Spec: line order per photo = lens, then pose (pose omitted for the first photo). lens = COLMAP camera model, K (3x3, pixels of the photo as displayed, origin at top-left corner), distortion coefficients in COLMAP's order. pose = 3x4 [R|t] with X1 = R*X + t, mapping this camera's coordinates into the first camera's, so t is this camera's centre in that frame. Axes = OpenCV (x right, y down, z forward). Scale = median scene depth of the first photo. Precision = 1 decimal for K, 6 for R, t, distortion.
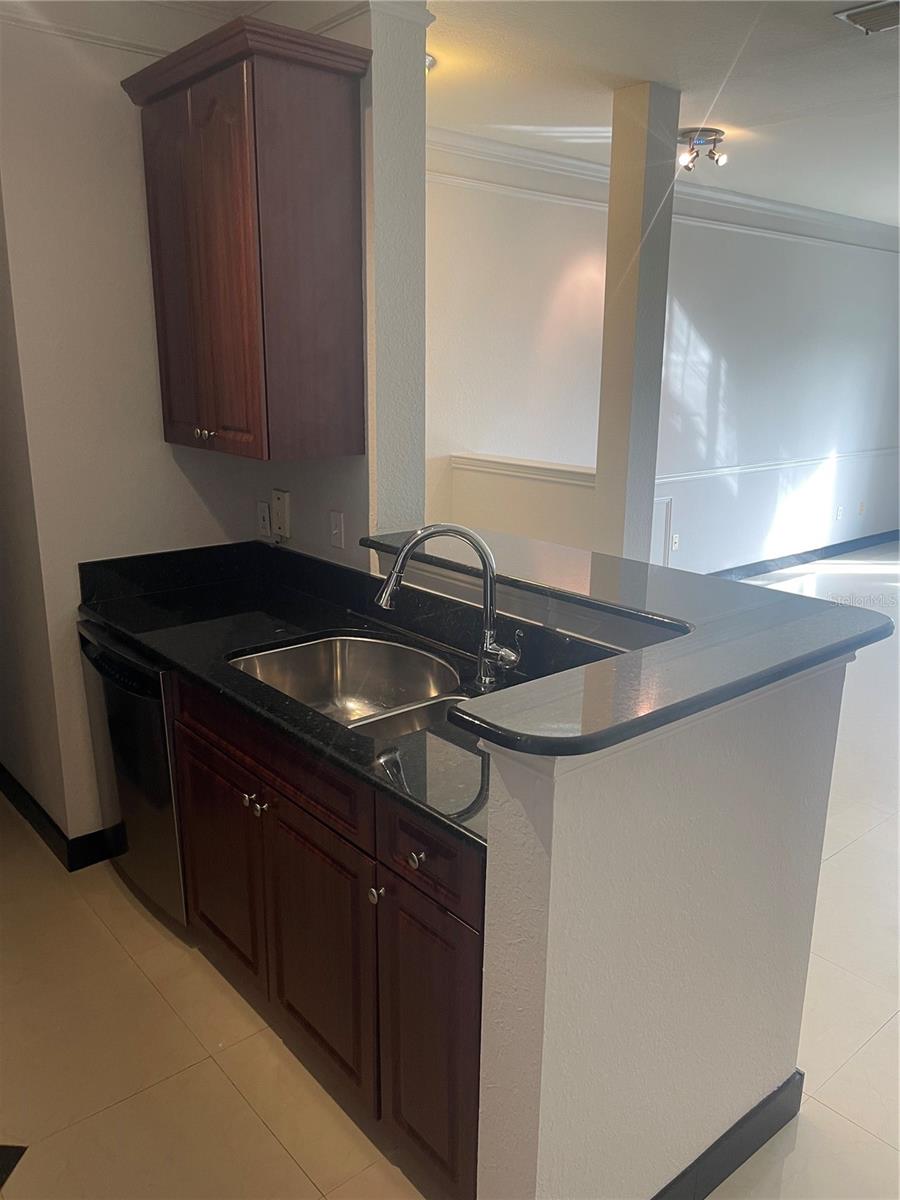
lens RADIAL K [[906.3, 0, 469.9], [0, 906.3, 599.6], [0, 0, 1]] dist [0.093862, -0.125843]
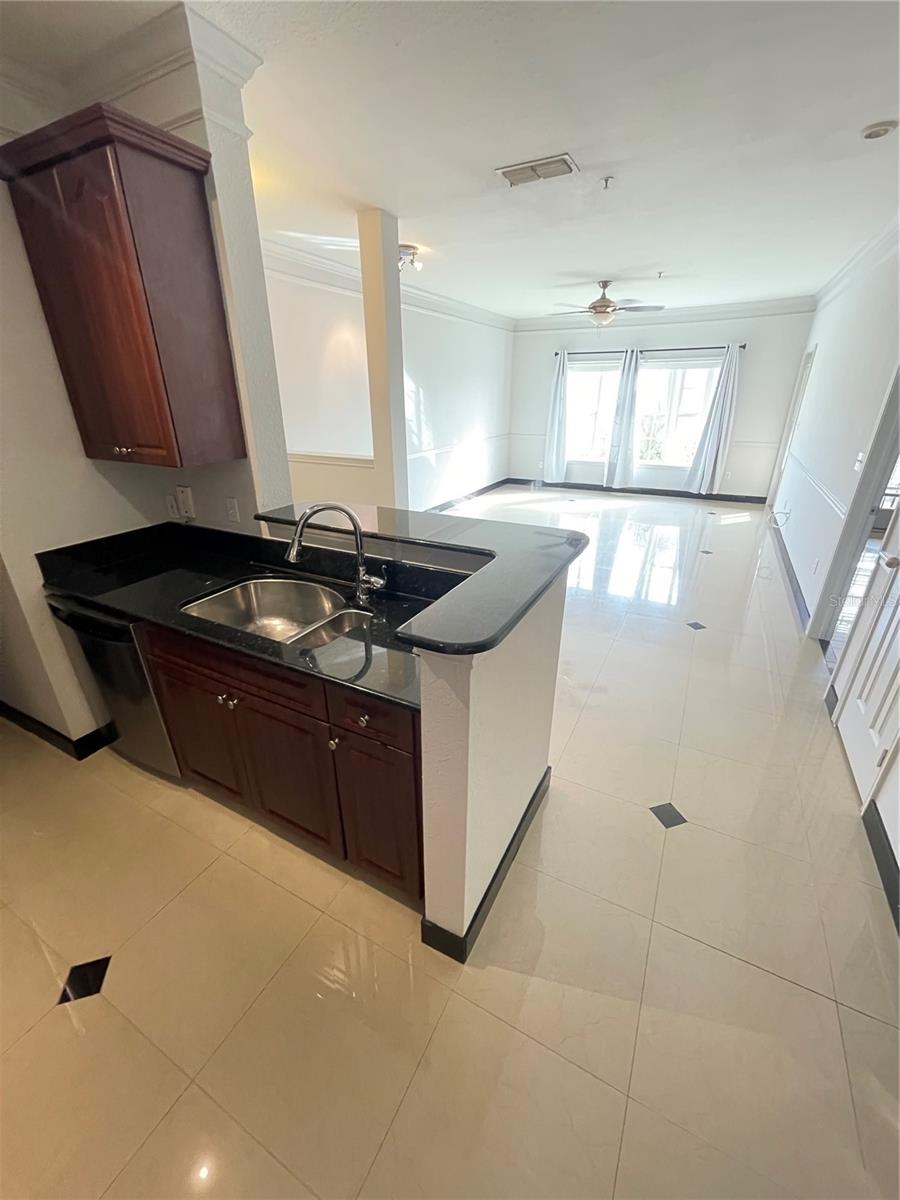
lens RADIAL K [[481.8, 0, 447.0], [0, 481.8, 601.8], [0, 0, 1]] dist [-0.000326, 0.000307]
pose [[0.933364, -0.157584, 0.322489, -0.105318], [0.104867, 0.978991, 0.174872, -0.033561], [-0.343271, -0.129401, 0.930280, 0.124895]]
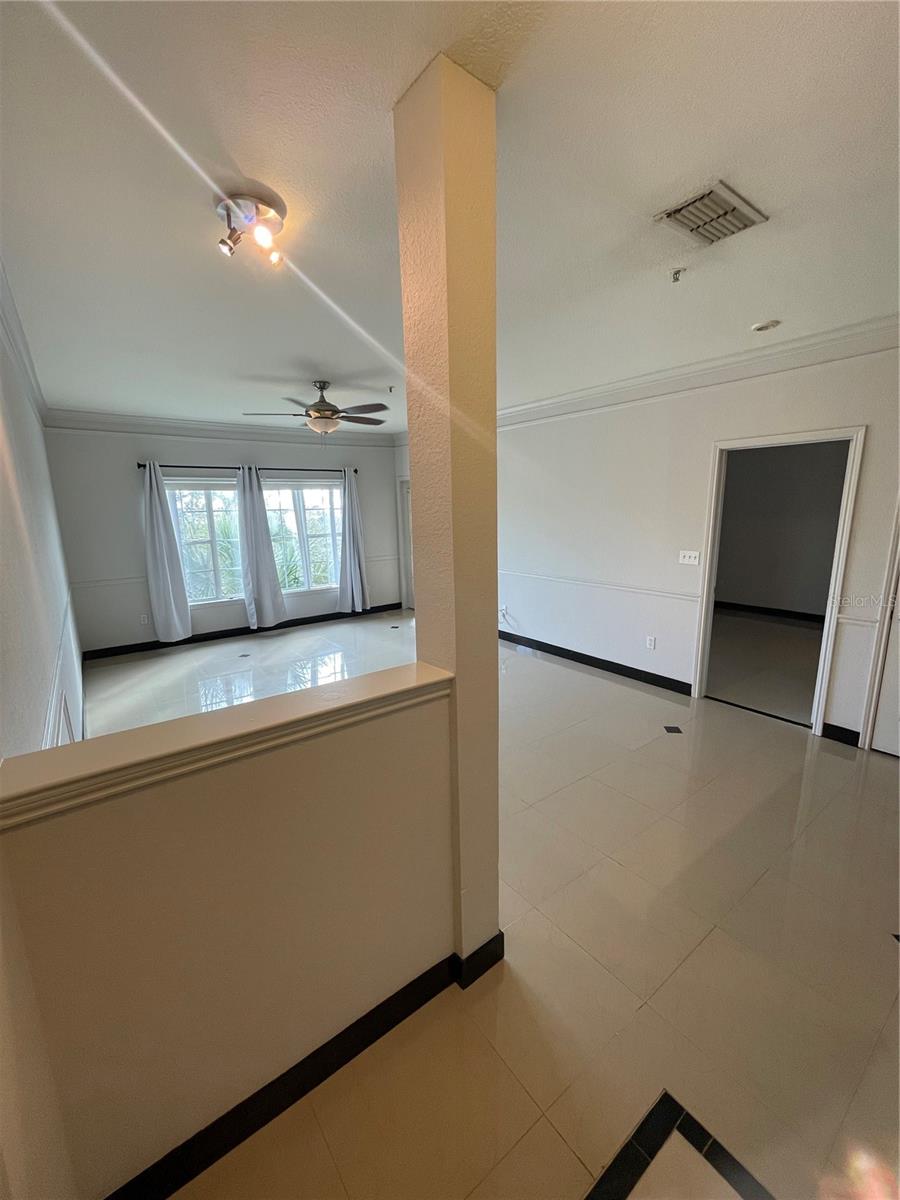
lens RADIAL K [[481.8, 0, 447.0], [0, 481.8, 601.8], [0, 0, 1]] dist [-0.000326, 0.000307]
pose [[0.066879, -0.204549, 0.976569, -0.288076], [0.271533, 0.945550, 0.179456, -0.378468], [-0.960102, 0.253169, 0.118780, 1.417865]]
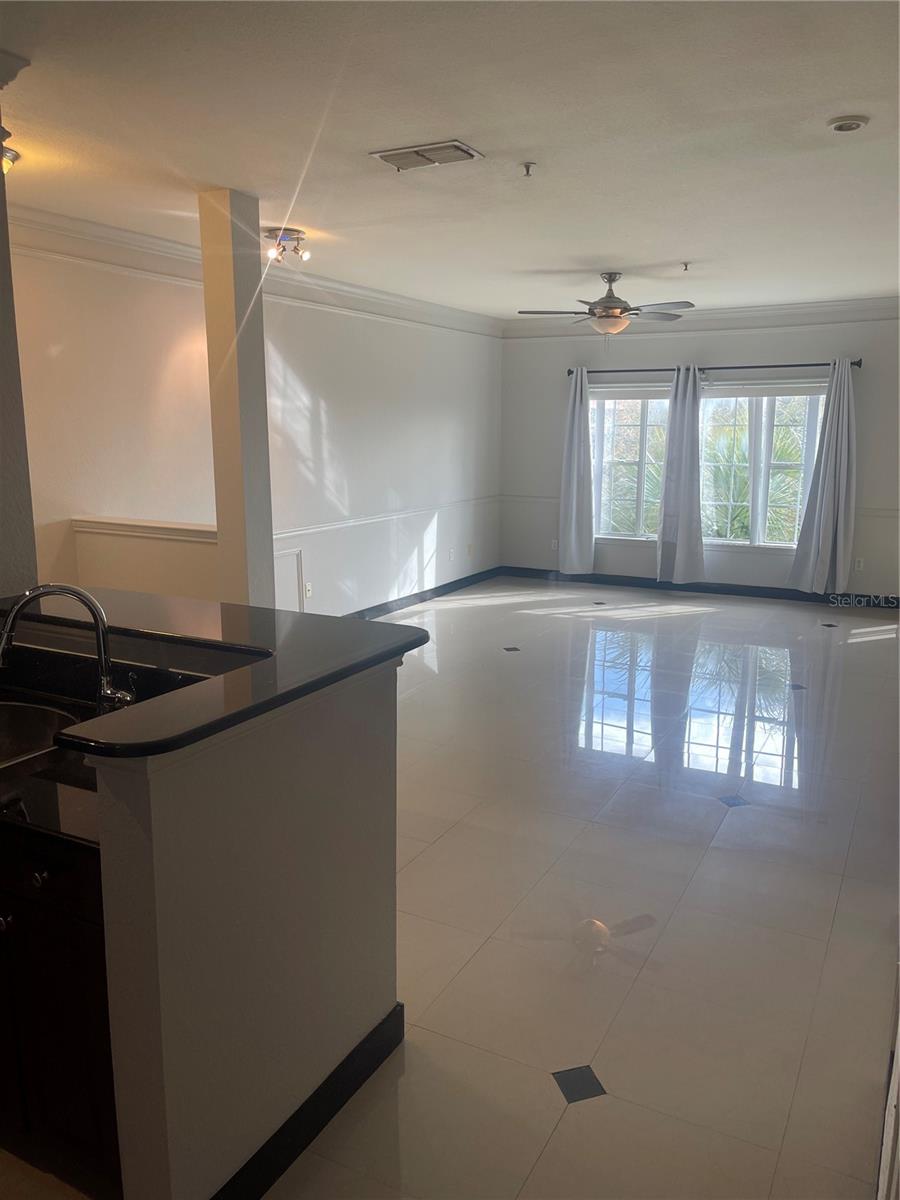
lens RADIAL K [[906.3, 0, 469.9], [0, 906.3, 599.6], [0, 0, 1]] dist [0.093862, -0.125843]
pose [[0.930285, -0.077239, 0.358613, 0.035254], [0.097790, 0.994423, -0.039498, 0.023653], [-0.353563, 0.071813, 0.932650, -0.180845]]
